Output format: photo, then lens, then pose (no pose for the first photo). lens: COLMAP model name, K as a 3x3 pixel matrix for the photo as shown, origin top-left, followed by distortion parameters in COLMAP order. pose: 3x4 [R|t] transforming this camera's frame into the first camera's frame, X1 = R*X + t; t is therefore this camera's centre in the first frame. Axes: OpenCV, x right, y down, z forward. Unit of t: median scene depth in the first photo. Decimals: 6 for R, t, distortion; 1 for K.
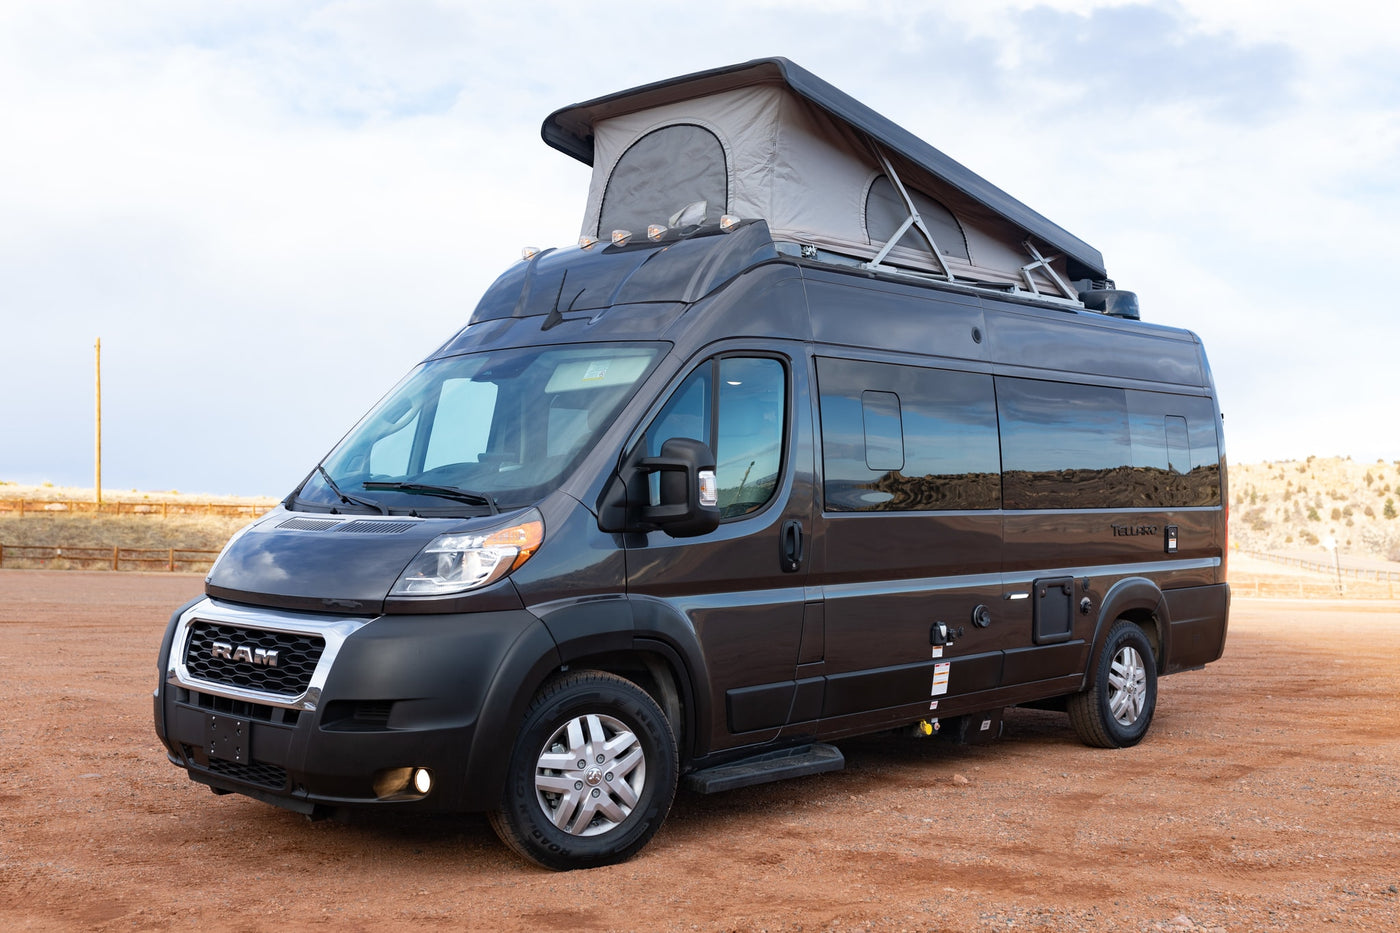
lens RADIAL K [[1549.4, 0, 700.0], [0, 1549.4, 466.5], [0, 0, 1]] dist [-0.016504, -0.012447]
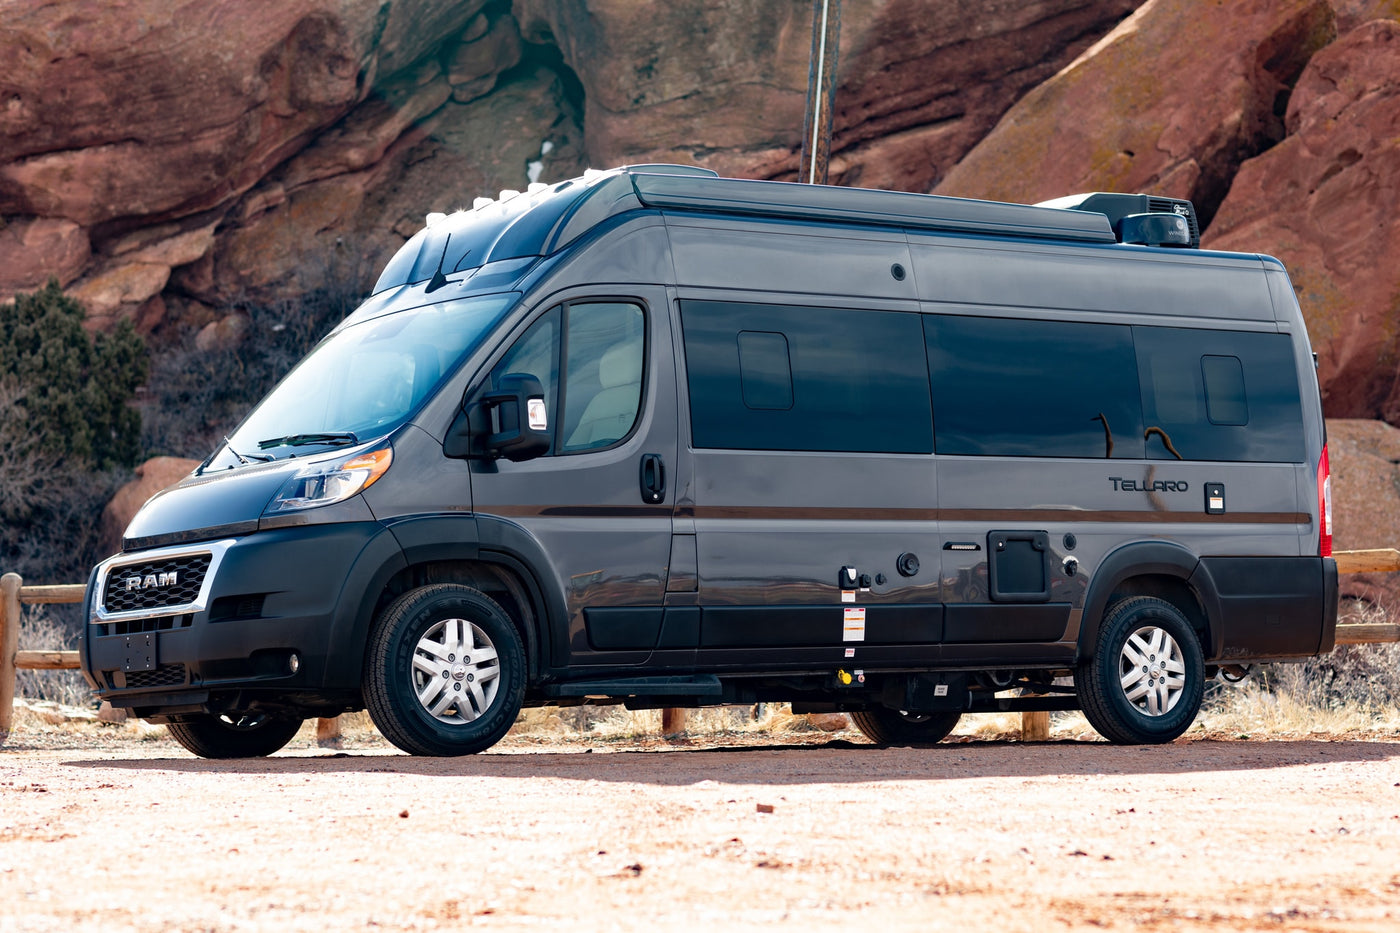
lens RADIAL K [[3498.8, 0, 700.0], [0, 3498.8, 466.5], [0, 0, 1]] dist [-0.072951, -0.008657]
pose [[0.984444, -0.057177, -0.166132, 0.517250], [0.046765, 0.996728, -0.065929, 0.214431], [0.169358, 0.057134, 0.983897, -1.419744]]
